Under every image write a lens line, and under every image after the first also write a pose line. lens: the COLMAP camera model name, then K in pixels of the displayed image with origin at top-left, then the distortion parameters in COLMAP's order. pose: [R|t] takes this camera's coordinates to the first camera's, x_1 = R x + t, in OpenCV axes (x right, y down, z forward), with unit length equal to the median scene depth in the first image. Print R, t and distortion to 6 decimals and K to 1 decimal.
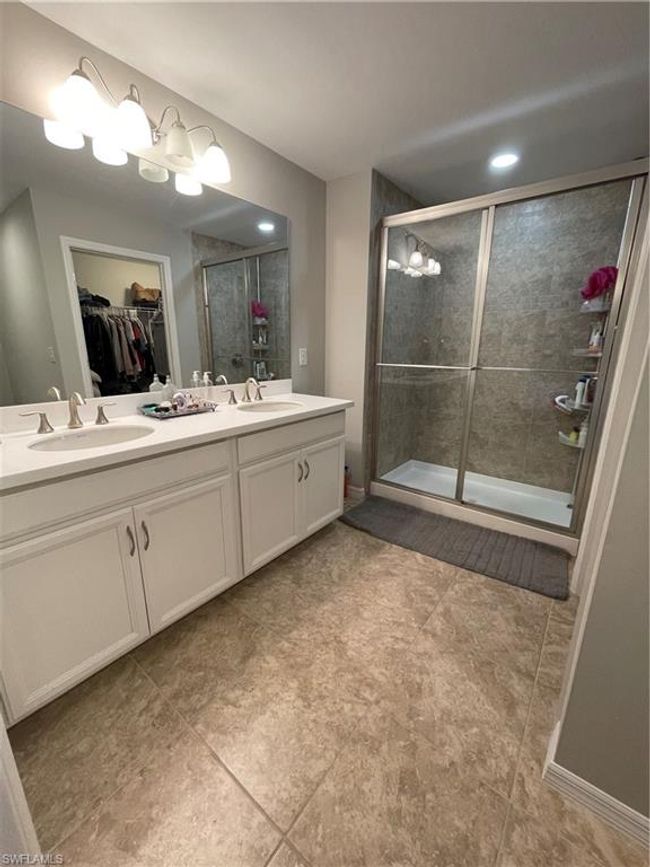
lens RADIAL K [[349.3, 0, 326.8], [0, 349.3, 431.5], [0, 0, 1]] dist [-0.002069, 0.000450]
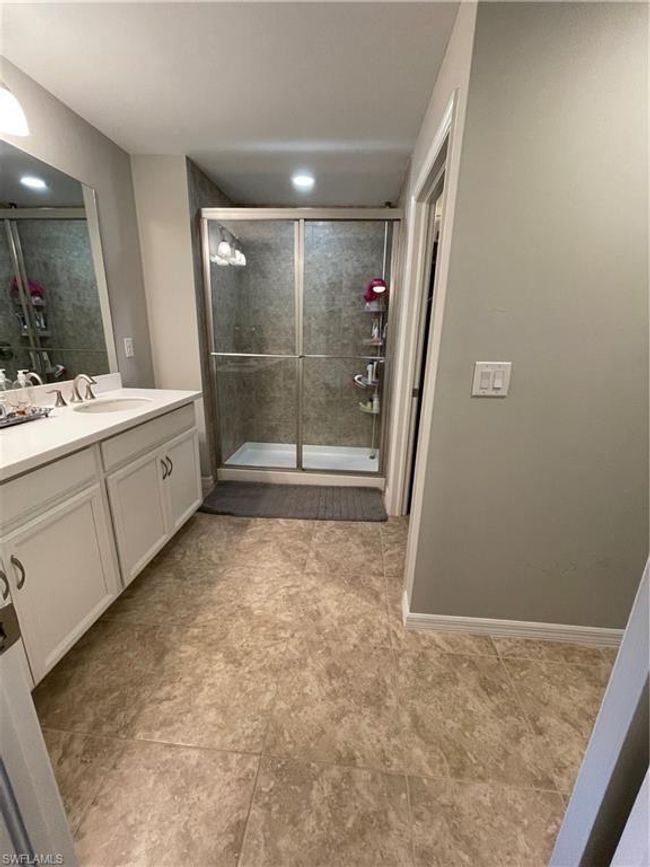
lens RADIAL K [[349.3, 0, 327.0], [0, 349.3, 431.4], [0, 0, 1]] dist [-0.002069, 0.000450]
pose [[0.841517, -0.137981, 0.522313, -0.178919], [0.115007, 0.990426, 0.076351, -0.009101], [-0.527847, -0.004181, 0.849329, -0.063555]]
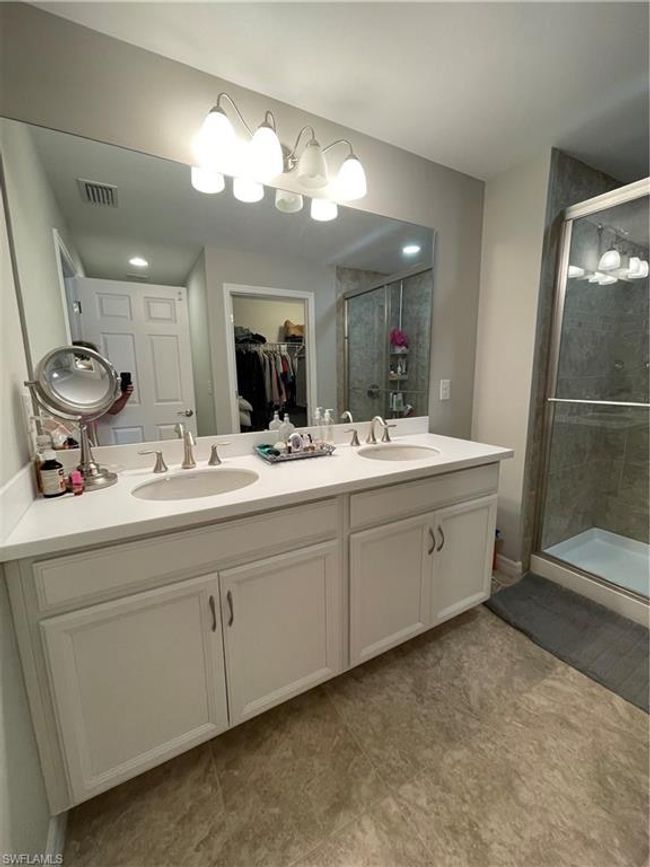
lens RADIAL K [[349.3, 0, 327.0], [0, 349.3, 431.9], [0, 0, 1]] dist [-0.002069, 0.000450]
pose [[0.921996, 0.044998, -0.384575, -0.003745], [-0.074142, 0.995363, -0.061287, -0.055542], [0.380034, 0.085020, 0.921057, 0.179461]]
